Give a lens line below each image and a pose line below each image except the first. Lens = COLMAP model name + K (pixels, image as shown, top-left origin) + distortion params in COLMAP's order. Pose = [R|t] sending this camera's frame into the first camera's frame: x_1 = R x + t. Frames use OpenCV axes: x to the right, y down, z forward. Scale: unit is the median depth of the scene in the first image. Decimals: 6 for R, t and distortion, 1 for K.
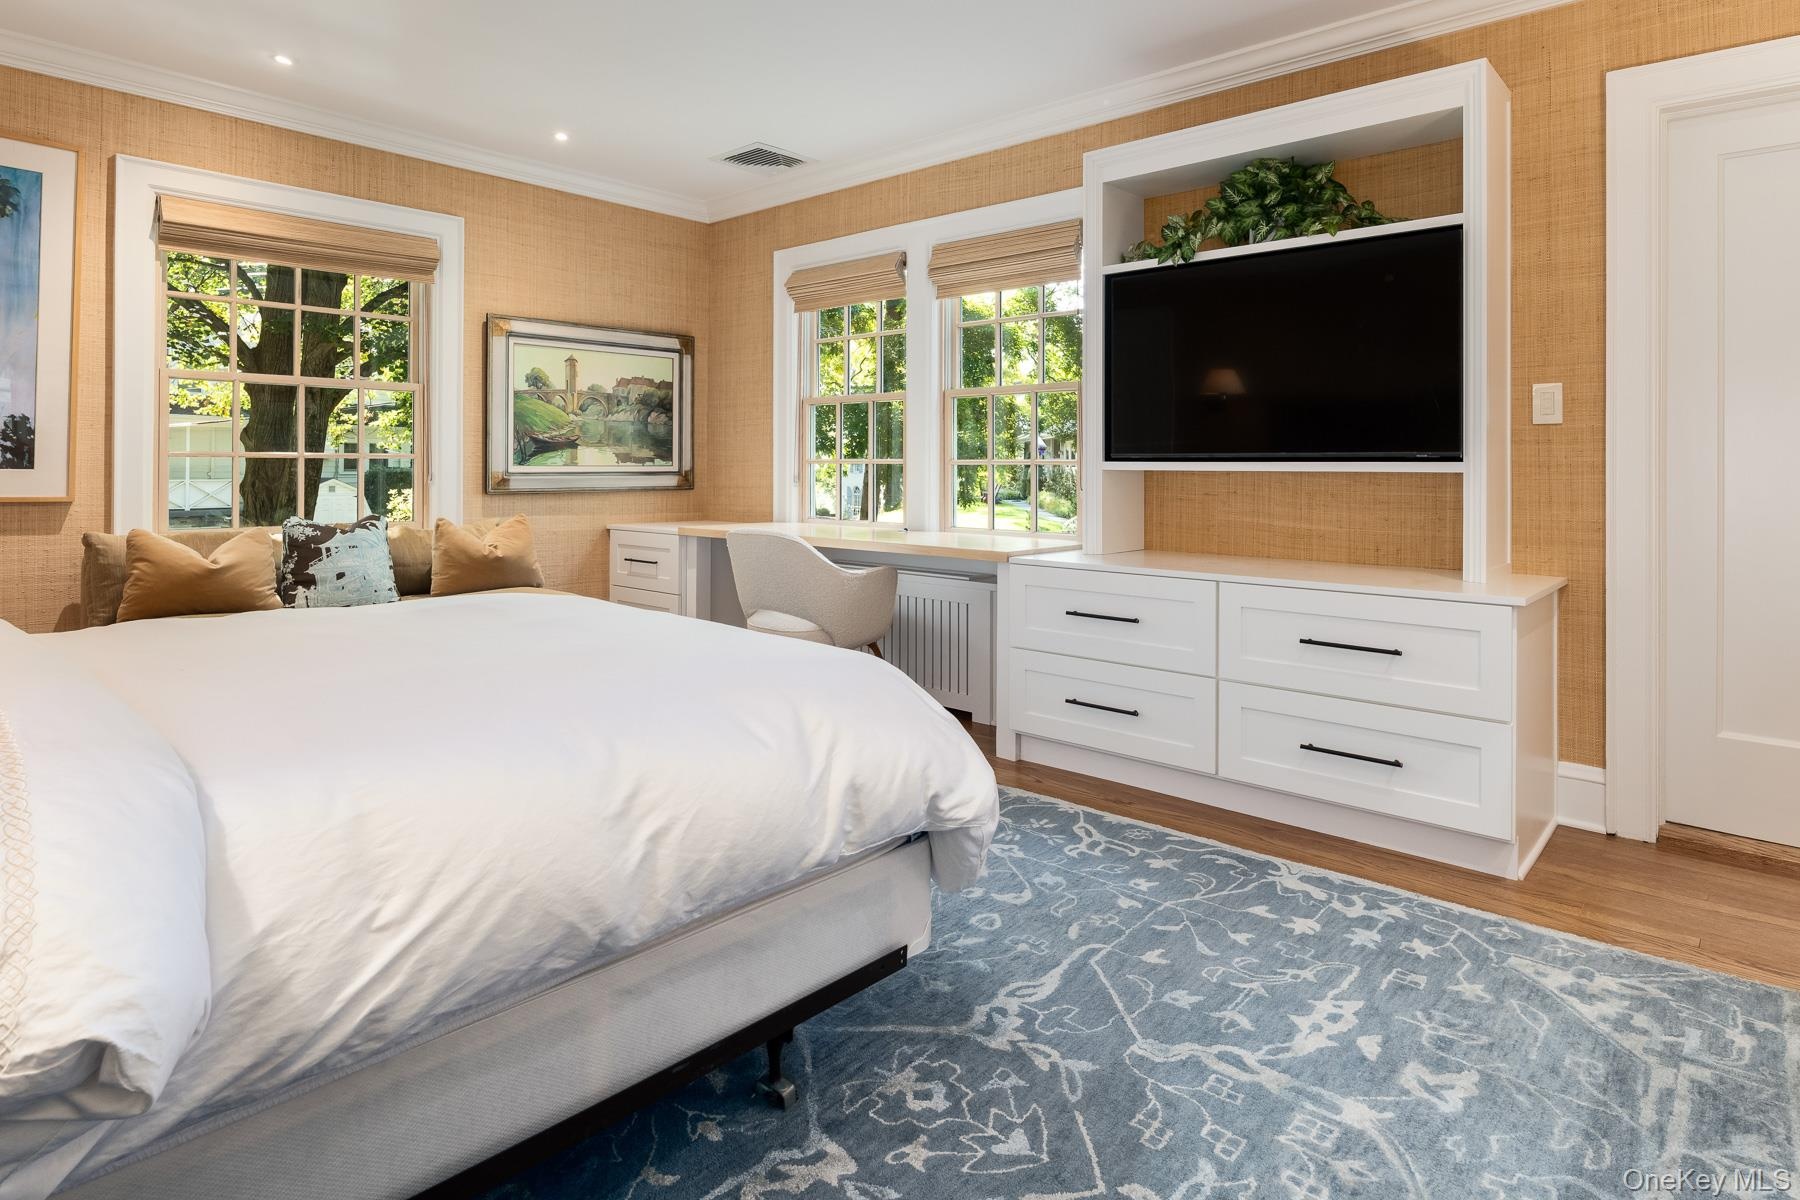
lens RADIAL K [[997.6, 0, 900.8], [0, 997.6, 465.6], [0, 0, 1]] dist [-0.006202, -0.001330]
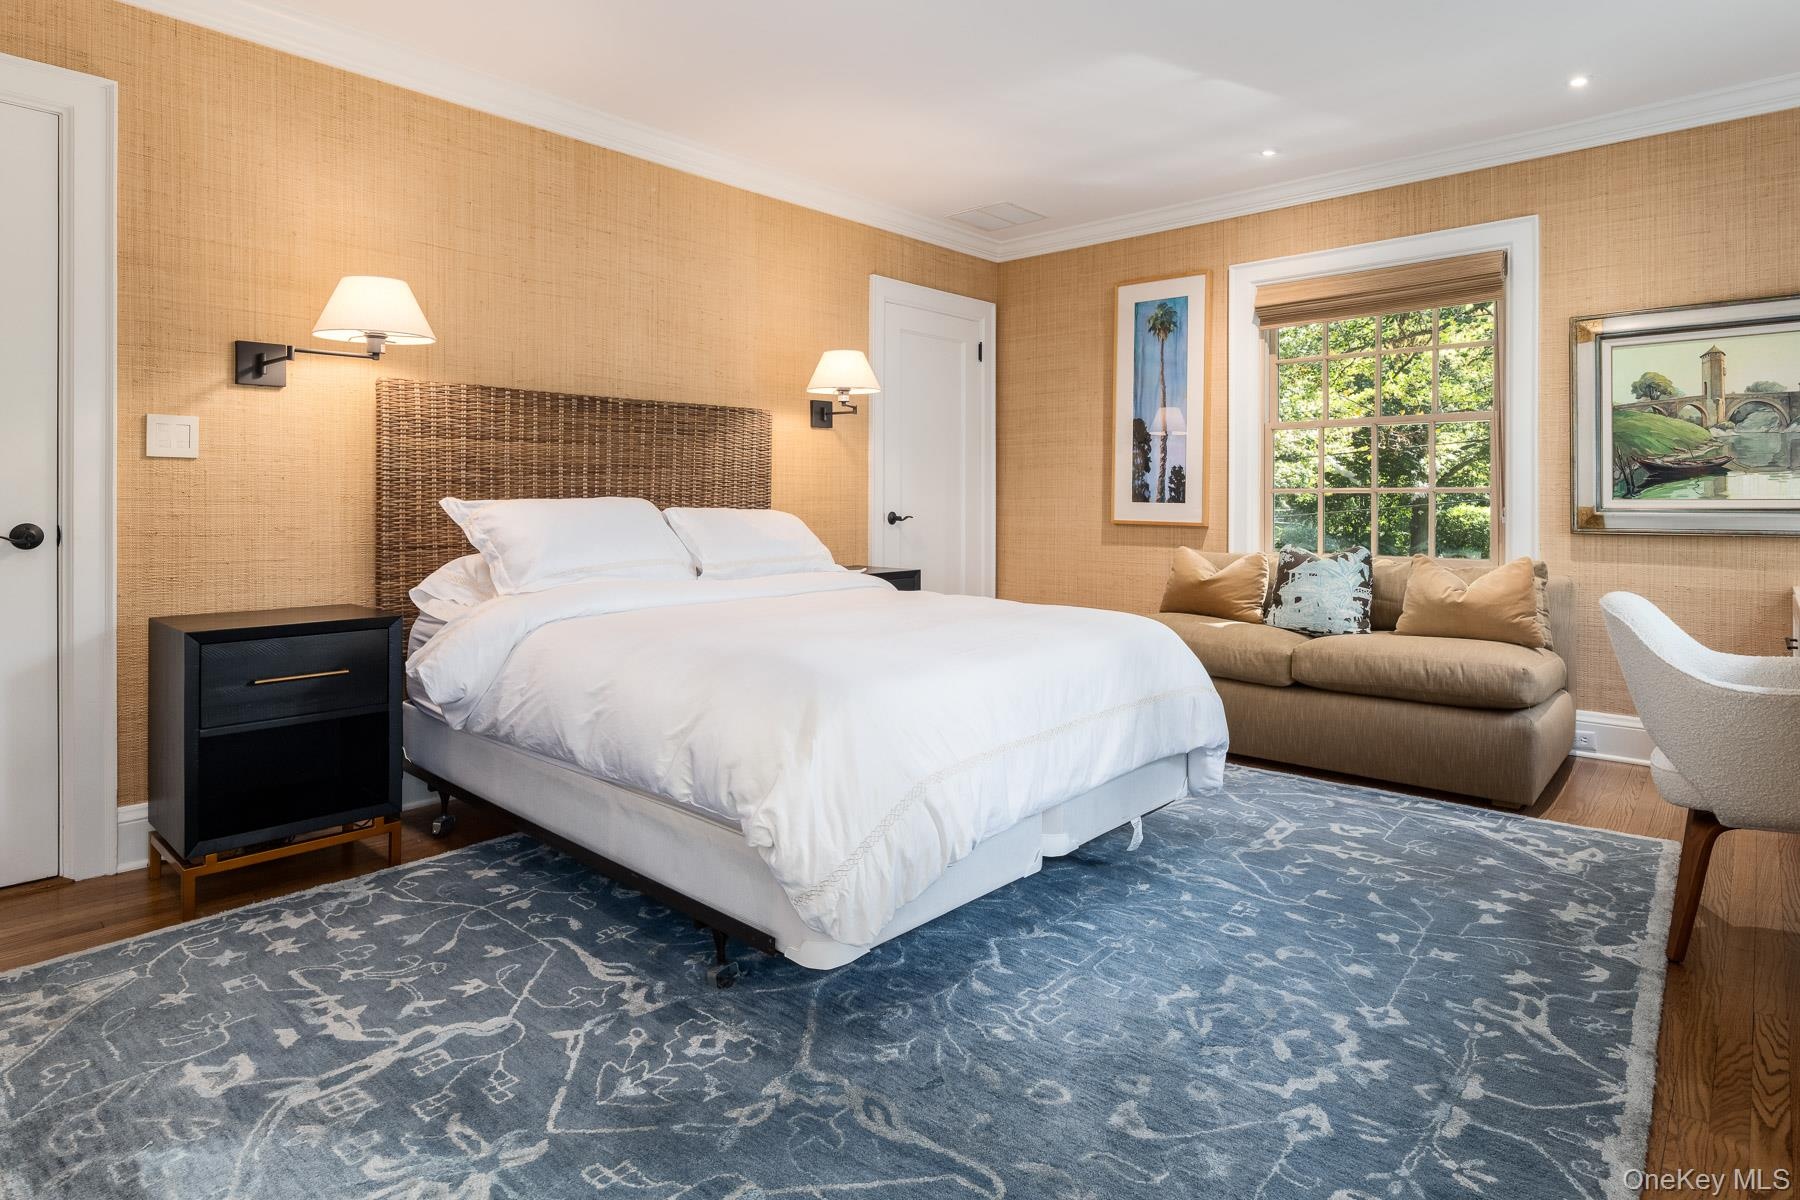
lens RADIAL K [[988.6, 0, 901.0], [0, 988.6, 502.5], [0, 0, 1]] dist [-0.000669, -0.000168]
pose [[-0.004022, 0.000456, -0.999992, 0.417972], [0.001711, 0.999998, 0.000449, 0.001180], [0.999990, -0.001710, -0.004022, 0.439474]]
